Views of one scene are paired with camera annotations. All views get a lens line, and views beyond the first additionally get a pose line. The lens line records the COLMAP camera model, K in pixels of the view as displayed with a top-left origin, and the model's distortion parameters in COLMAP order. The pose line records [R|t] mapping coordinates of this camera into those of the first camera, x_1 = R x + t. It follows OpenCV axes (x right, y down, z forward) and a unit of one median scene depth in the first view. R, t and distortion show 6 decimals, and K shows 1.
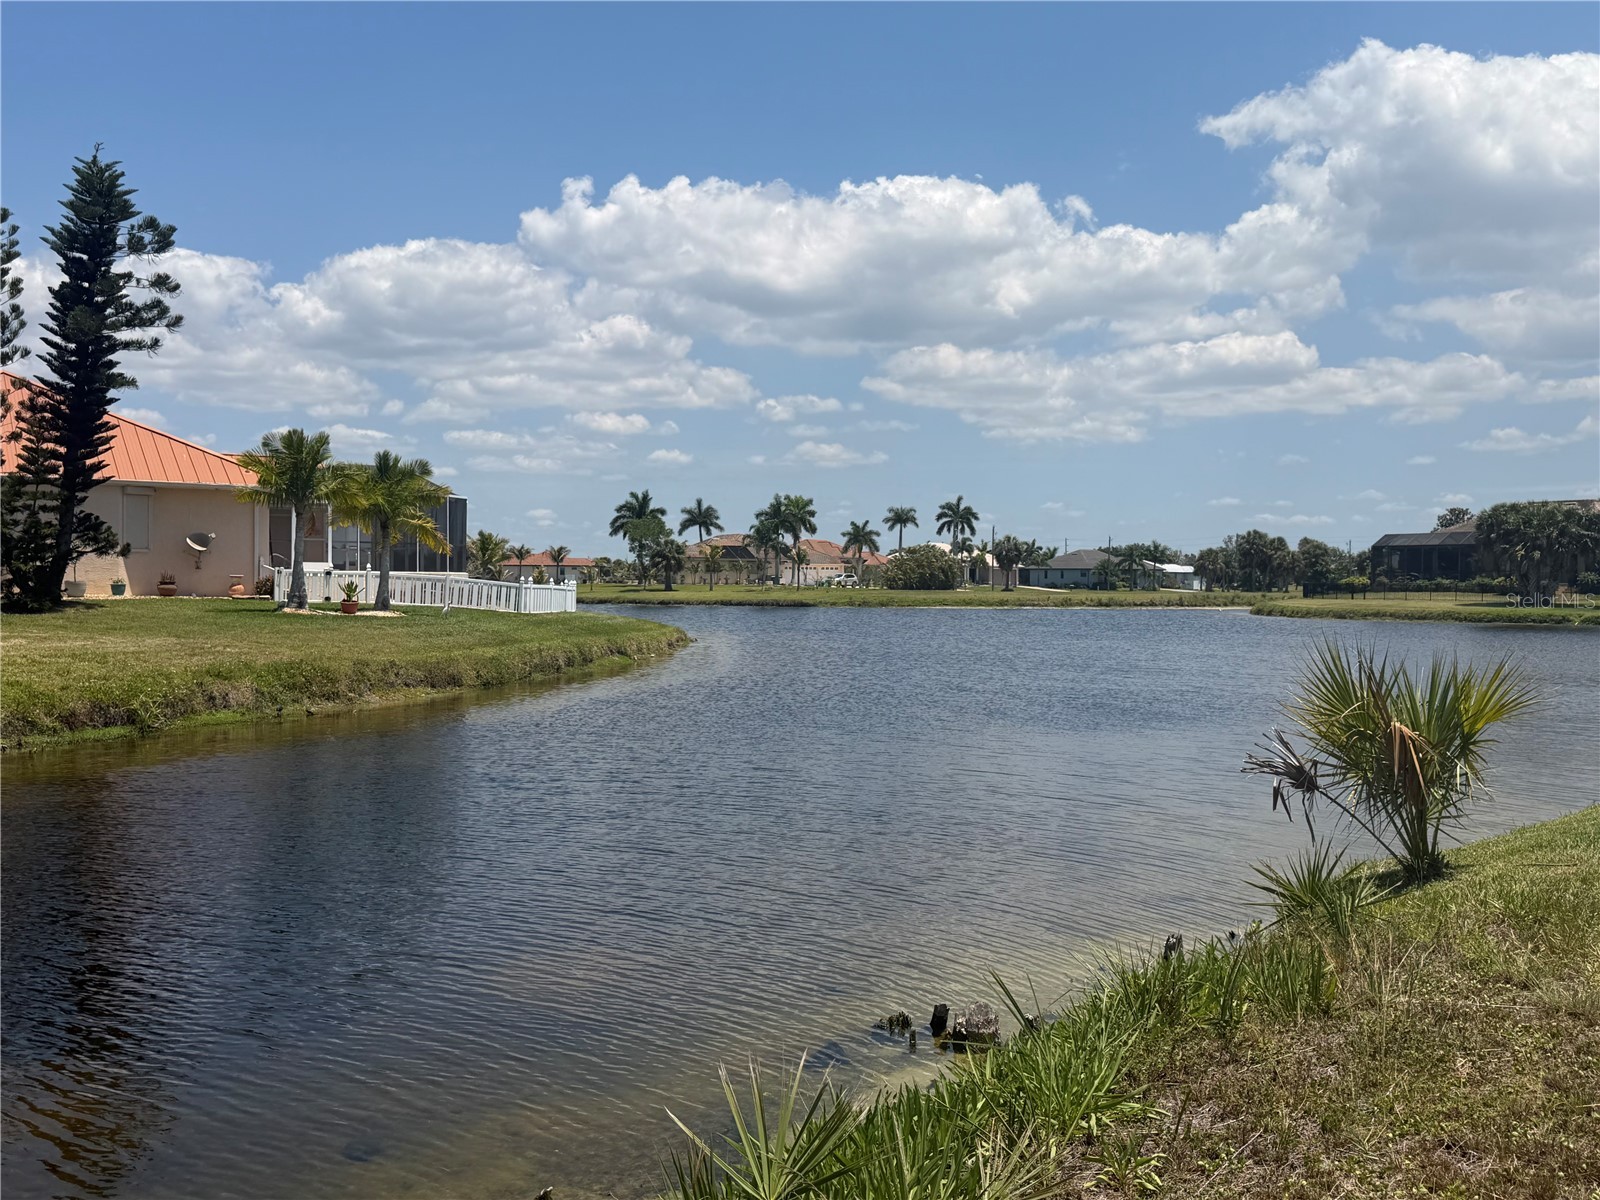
lens RADIAL K [[1616.6, 0, 800.0], [0, 1616.6, 600.0], [0, 0, 1]] dist [0.223889, -0.569640]
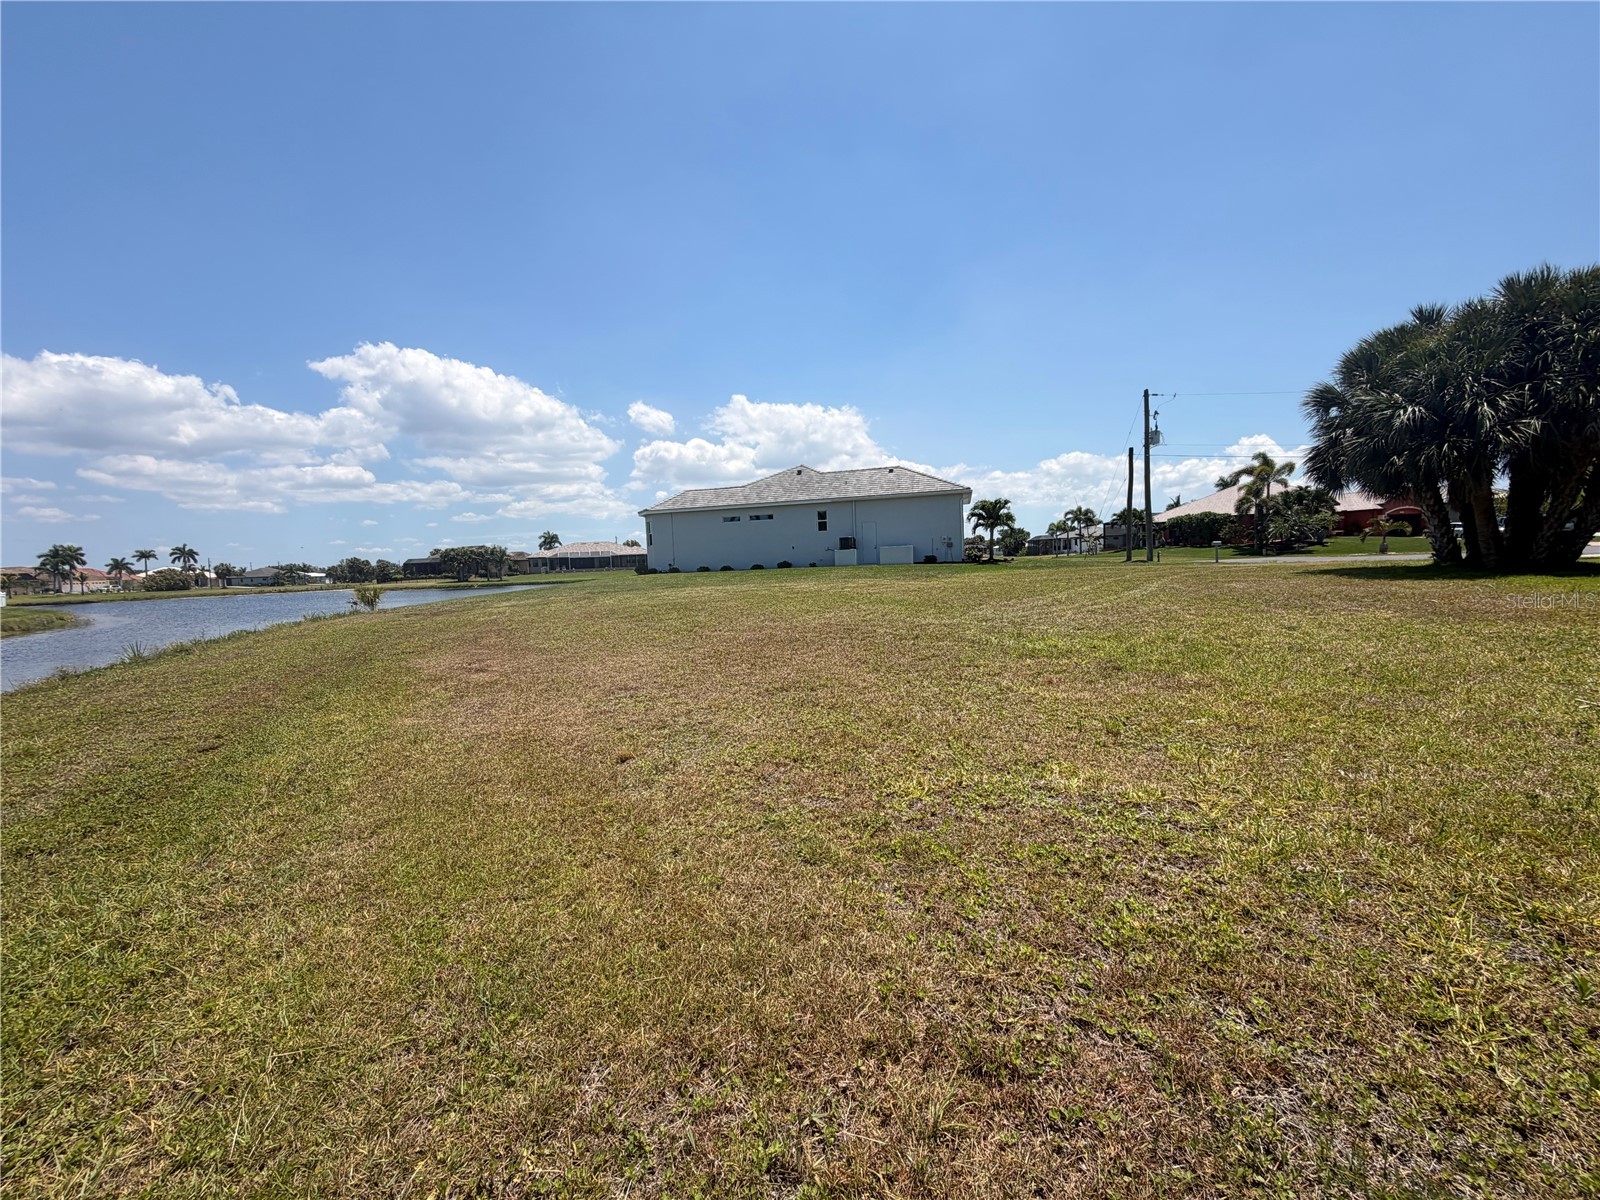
lens RADIAL K [[641.3, 0, 799.7], [0, 641.3, 608.7], [0, 0, 1]] dist [0.000887, 0.000184]
pose [[0.640692, -0.087719, 0.762771, -0.029839], [0.053139, 0.996136, 0.069922, 0.001433], [-0.765957, -0.004265, 0.642877, -0.110519]]
